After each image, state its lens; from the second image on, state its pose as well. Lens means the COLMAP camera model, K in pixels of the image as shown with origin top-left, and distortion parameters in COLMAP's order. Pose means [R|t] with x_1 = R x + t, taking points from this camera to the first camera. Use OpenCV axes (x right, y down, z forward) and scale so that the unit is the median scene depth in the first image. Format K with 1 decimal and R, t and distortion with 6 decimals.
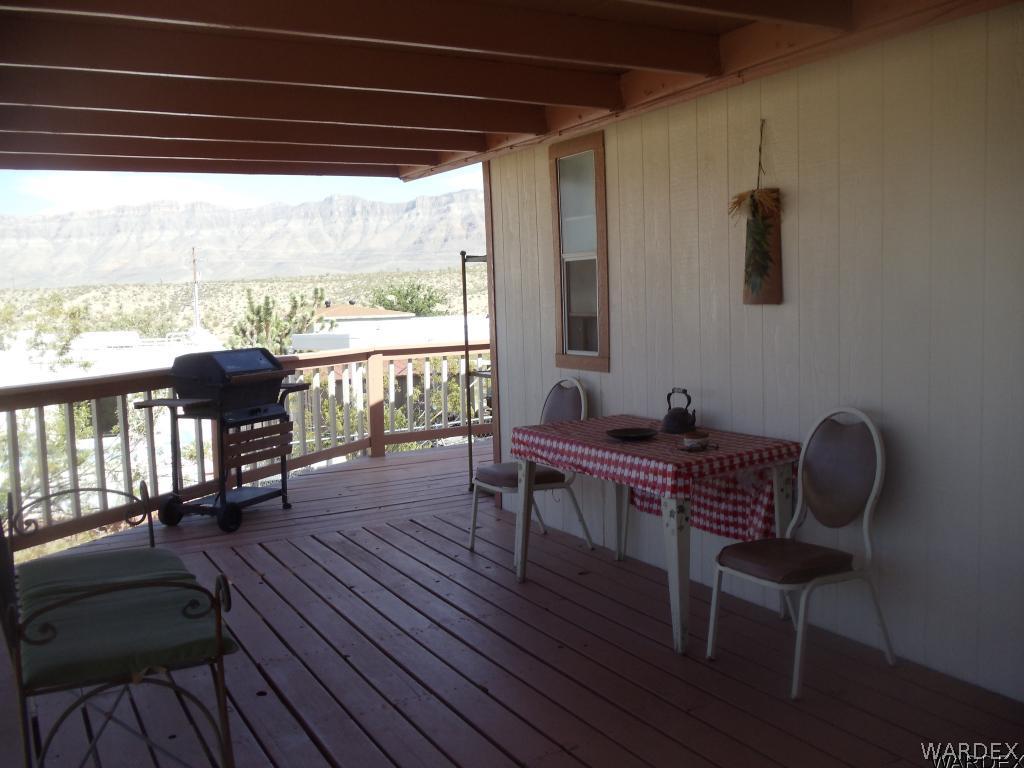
lens RADIAL K [[958.2, 0, 519.0], [0, 958.2, 376.6], [0, 0, 1]] dist [-0.053335, 0.000000]
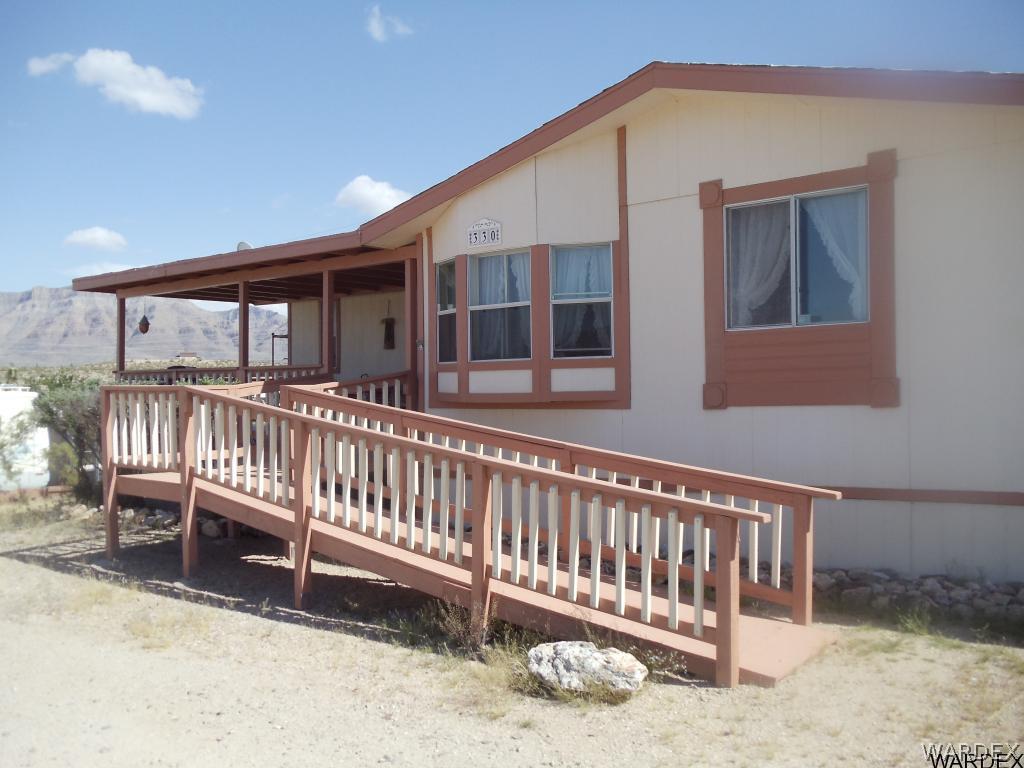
lens RADIAL K [[958.2, 0, 514.0], [0, 958.2, 386.2], [0, 0, 1]] dist [-0.053335, 0.000000]
pose [[0.932648, 0.030605, 0.359486, -0.583048], [0.005868, 0.994977, -0.099931, 0.413810], [-0.360739, 0.095310, 0.927784, -2.444411]]
